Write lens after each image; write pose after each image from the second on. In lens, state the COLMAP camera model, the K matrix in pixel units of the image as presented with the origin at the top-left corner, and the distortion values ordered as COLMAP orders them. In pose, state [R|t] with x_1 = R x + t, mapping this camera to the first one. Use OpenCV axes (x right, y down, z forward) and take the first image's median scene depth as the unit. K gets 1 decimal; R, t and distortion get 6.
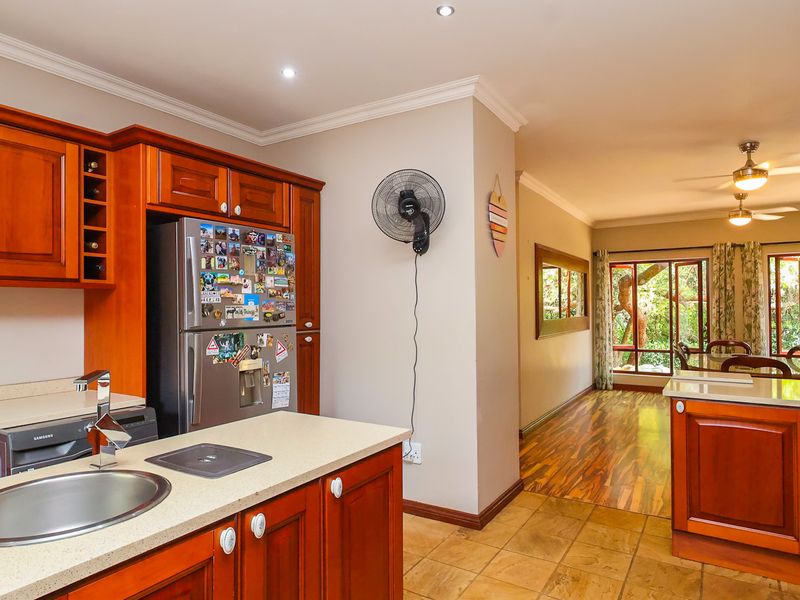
lens RADIAL K [[504.0, 0, 400.0], [0, 504.0, 300.0], [0, 0, 1]] dist [-0.005035, 0.000075]
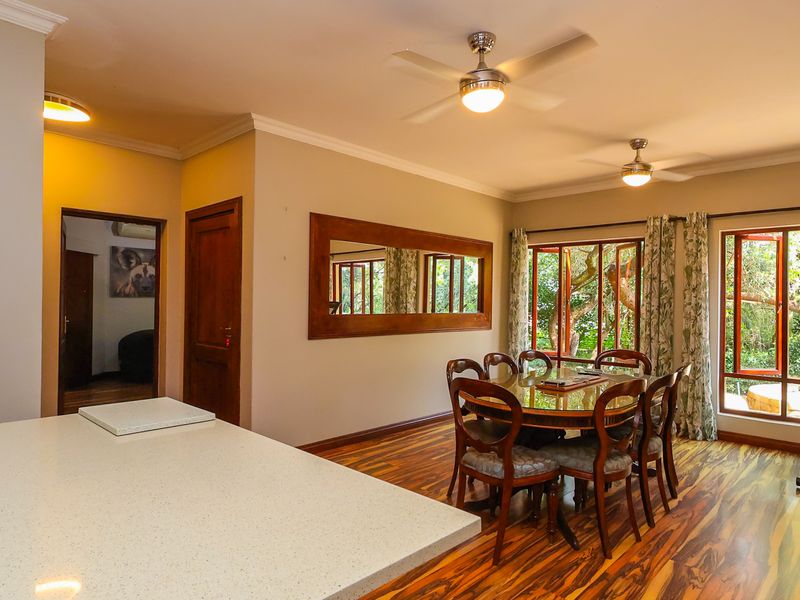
lens RADIAL K [[504.0, 0, 400.0], [0, 504.0, 300.0], [0, 0, 1]] dist [-0.005035, 0.000075]
pose [[0.978328, 0.021843, -0.205906, 0.433373], [-0.019894, 0.999736, 0.011532, 0.006494], [0.206103, -0.007186, 0.978504, 0.215419]]
